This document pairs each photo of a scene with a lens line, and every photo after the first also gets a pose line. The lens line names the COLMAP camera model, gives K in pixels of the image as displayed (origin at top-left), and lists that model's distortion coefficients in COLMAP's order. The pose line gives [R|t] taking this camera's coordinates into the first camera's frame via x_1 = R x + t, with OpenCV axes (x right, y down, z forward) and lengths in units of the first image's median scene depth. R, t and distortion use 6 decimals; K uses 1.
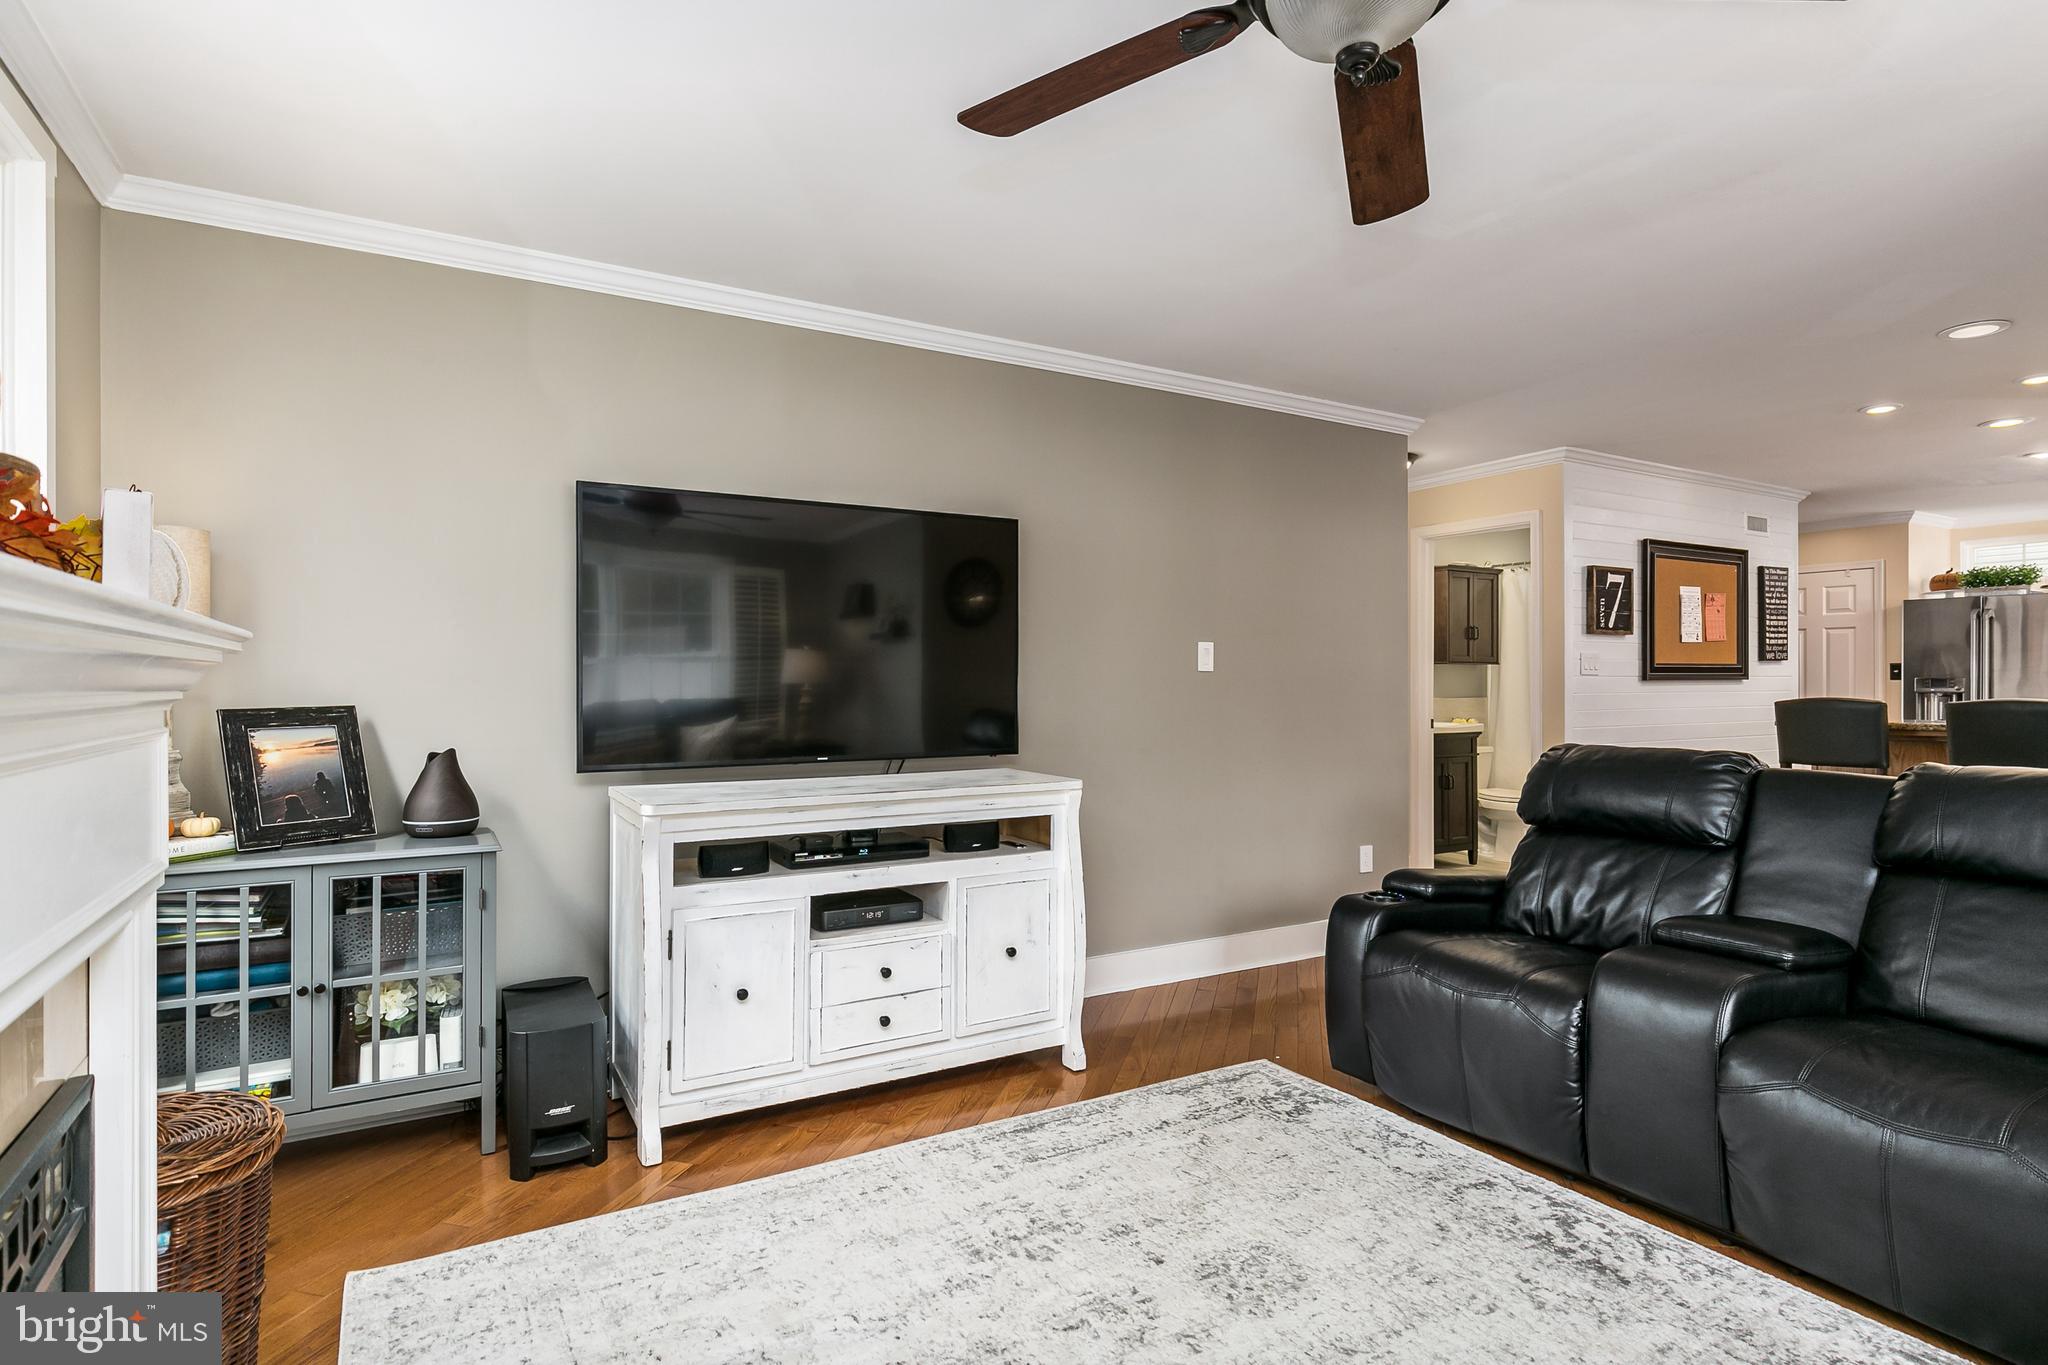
lens RADIAL K [[1068.3, 0, 1022.8], [0, 1068.3, 684.4], [0, 0, 1]] dist [0.006482, 0.000469]
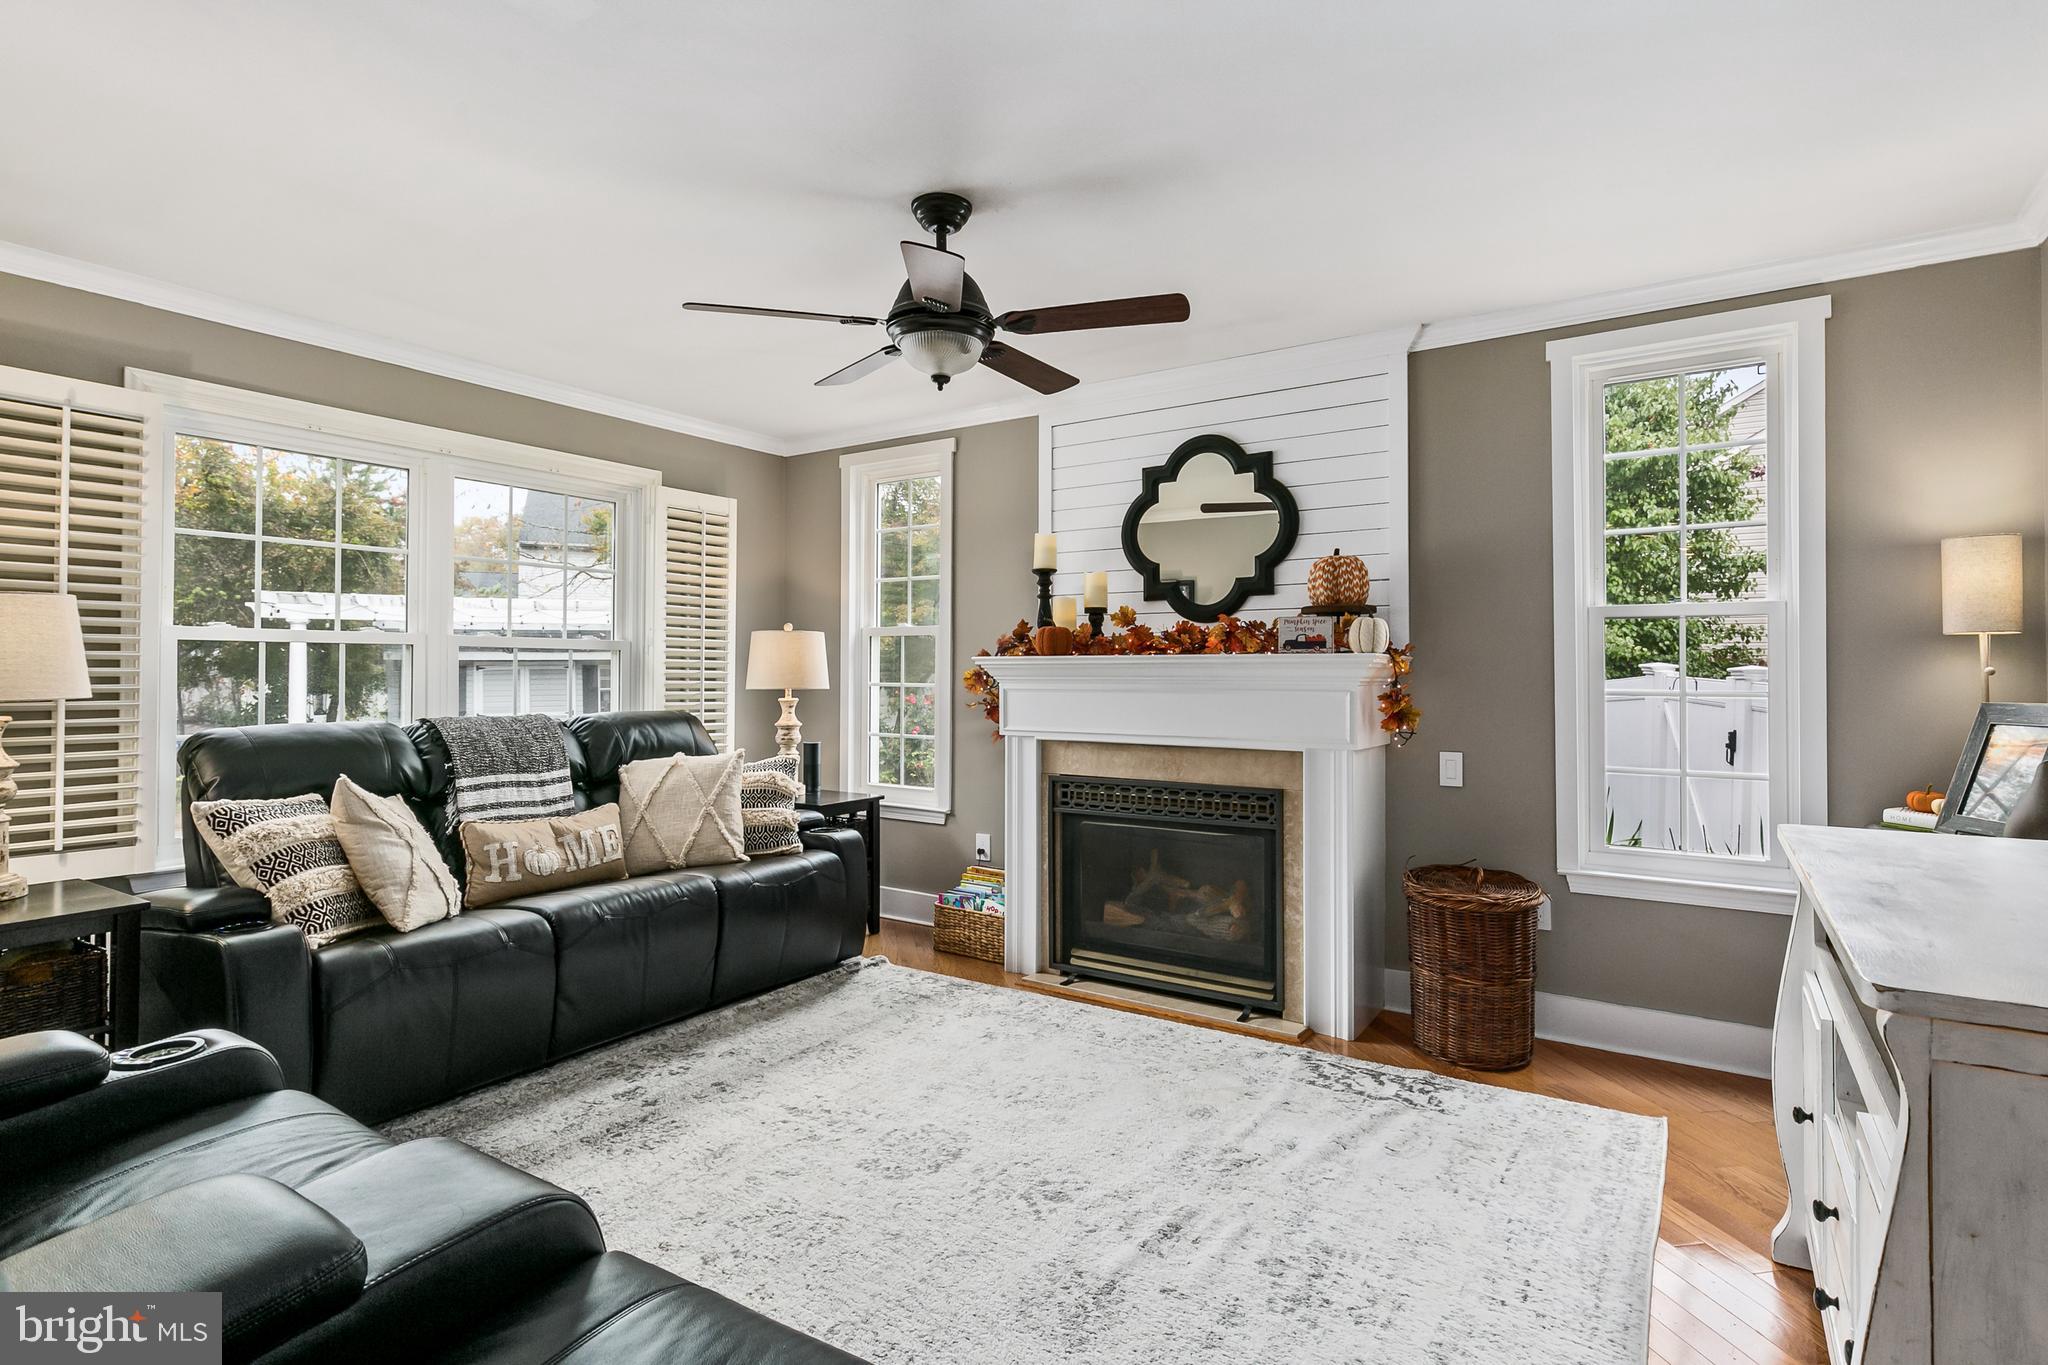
lens RADIAL K [[1007.8, 0, 1029.0], [0, 1007.8, 675.4], [0, 0, 1]] dist [-0.005410, 0.000857]
pose [[-0.899033, -0.002046, -0.437875, 0.623445], [-0.000502, 0.999993, -0.003642, 0.000871], [0.437880, -0.003055, -0.899028, 1.745256]]
